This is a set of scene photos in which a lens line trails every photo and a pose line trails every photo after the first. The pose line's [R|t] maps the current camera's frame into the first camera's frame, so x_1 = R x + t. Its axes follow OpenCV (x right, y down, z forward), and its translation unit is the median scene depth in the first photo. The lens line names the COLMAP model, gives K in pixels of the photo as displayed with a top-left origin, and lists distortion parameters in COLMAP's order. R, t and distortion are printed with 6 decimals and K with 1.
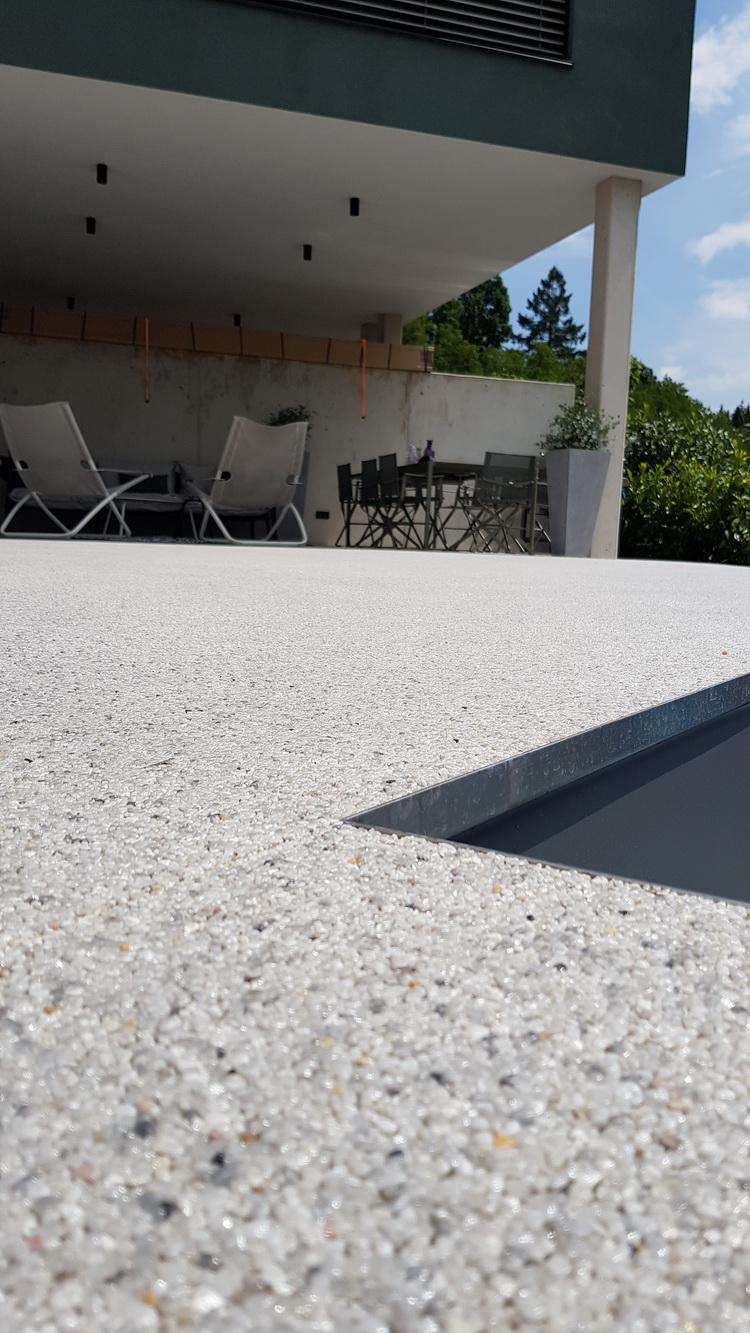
lens RADIAL K [[1012.6, 0, 375.0], [0, 1012.6, 666.5], [0, 0, 1]] dist [0.061538, -0.171419]
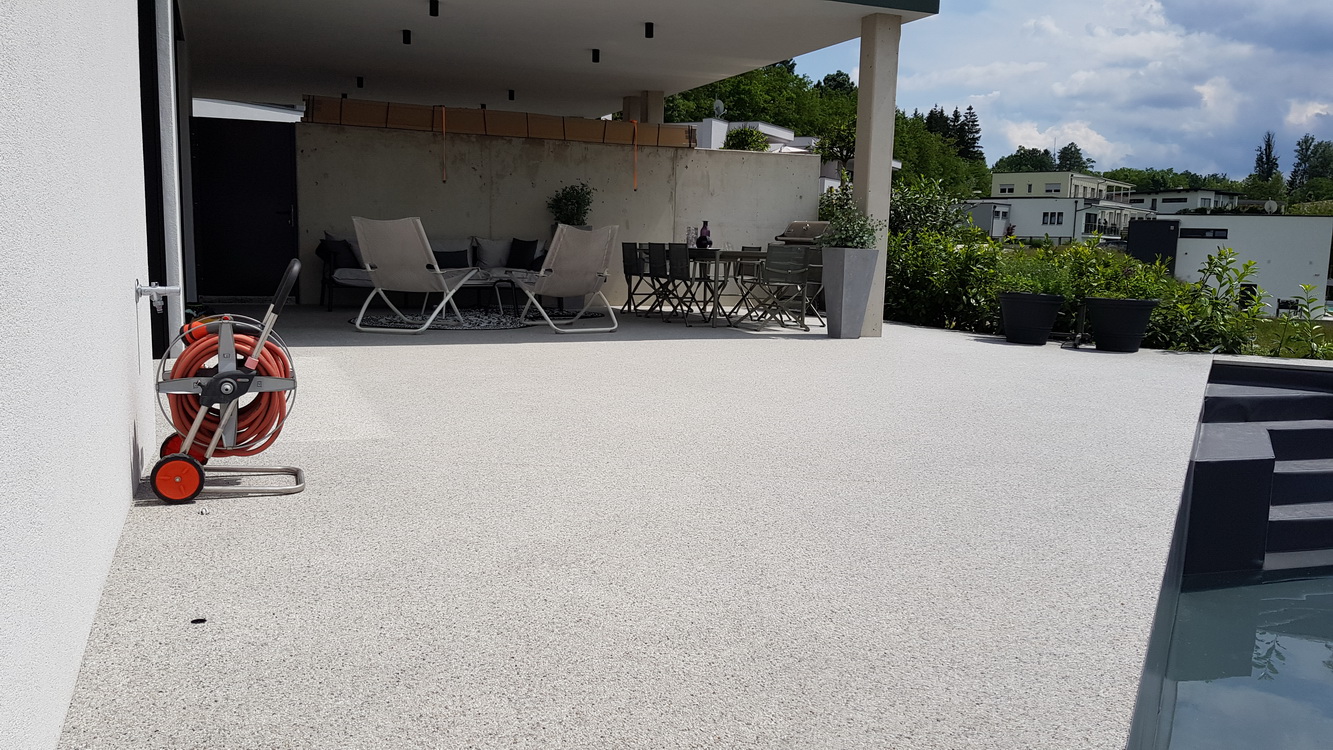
lens RADIAL K [[1000.0, 0, 629.3], [0, 1000.0, 377.8], [0, 0, 1]] dist [0.057463, -0.106355]
pose [[0.998648, -0.018430, 0.048613, -0.082413], [0.017859, 0.999767, 0.012165, -0.058618], [-0.048826, -0.011280, 0.998744, -0.105915]]
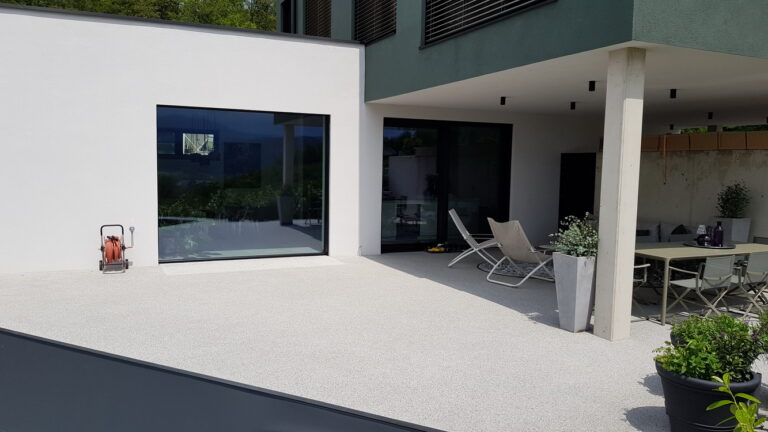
lens RADIAL K [[578.6, 0, 374.0], [0, 578.6, 218.0], [0, 0, 1]] dist [0.051635, -0.109509]
pose [[0.105018, 0.045341, -0.993436, 0.682705], [-0.142773, 0.989299, 0.030060, -0.171456], [0.984168, 0.138679, 0.110368, 0.452892]]
